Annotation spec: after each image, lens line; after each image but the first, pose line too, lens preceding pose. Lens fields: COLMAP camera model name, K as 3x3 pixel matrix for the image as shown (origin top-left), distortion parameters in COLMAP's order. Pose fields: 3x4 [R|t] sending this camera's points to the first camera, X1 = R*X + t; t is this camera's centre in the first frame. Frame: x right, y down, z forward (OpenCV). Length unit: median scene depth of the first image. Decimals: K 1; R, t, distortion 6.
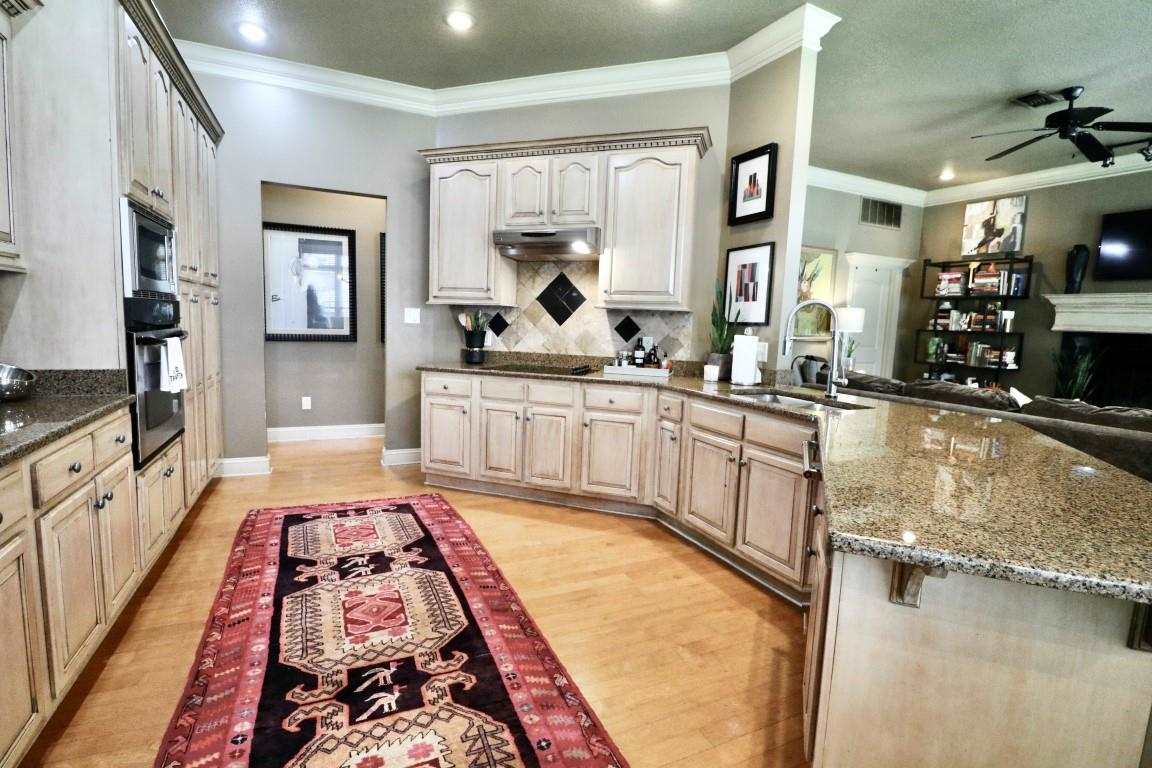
lens RADIAL K [[531.0, 0, 572.5], [0, 531.0, 380.3], [0, 0, 1]] dist [0.000447, -0.012034]
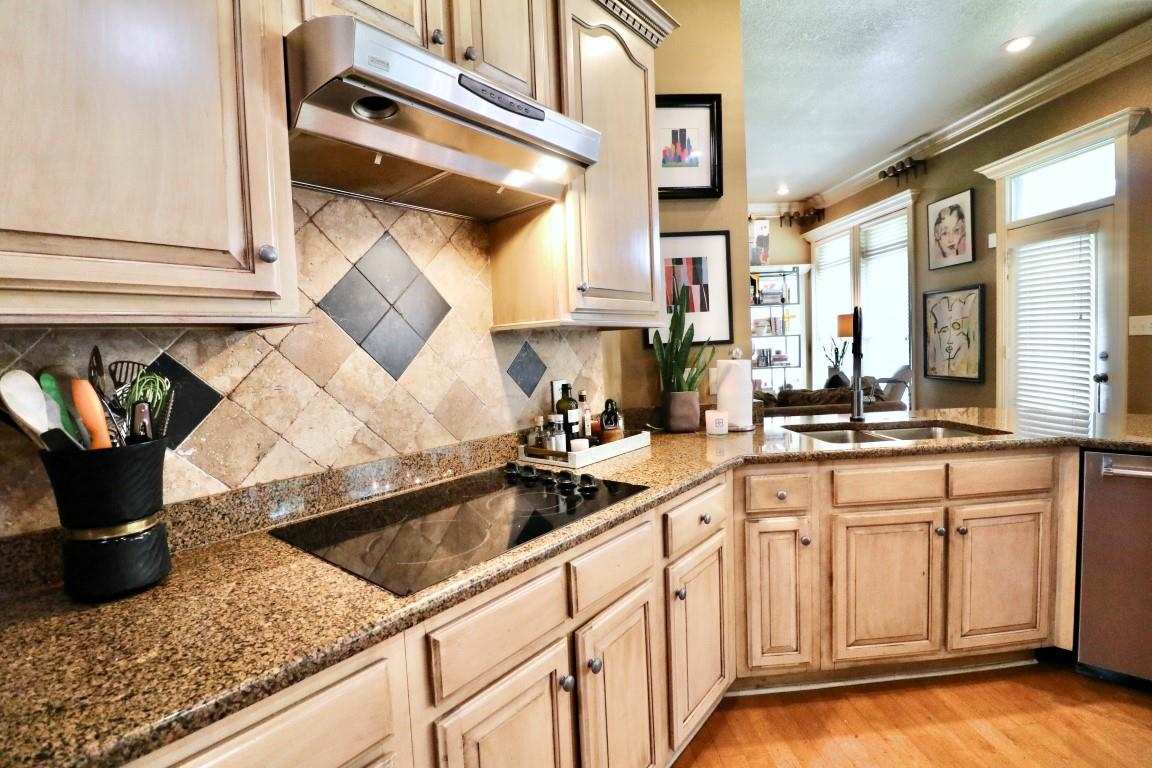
lens RADIAL K [[531.0, 0, 572.5], [0, 531.0, 380.3], [0, 0, 1]] dist [0.000447, -0.012034]
pose [[0.365717, -0.109177, 0.924301, -0.216374], [0.153630, 0.986555, 0.055744, -0.069718], [-0.917959, 0.121614, 0.377573, 0.506220]]
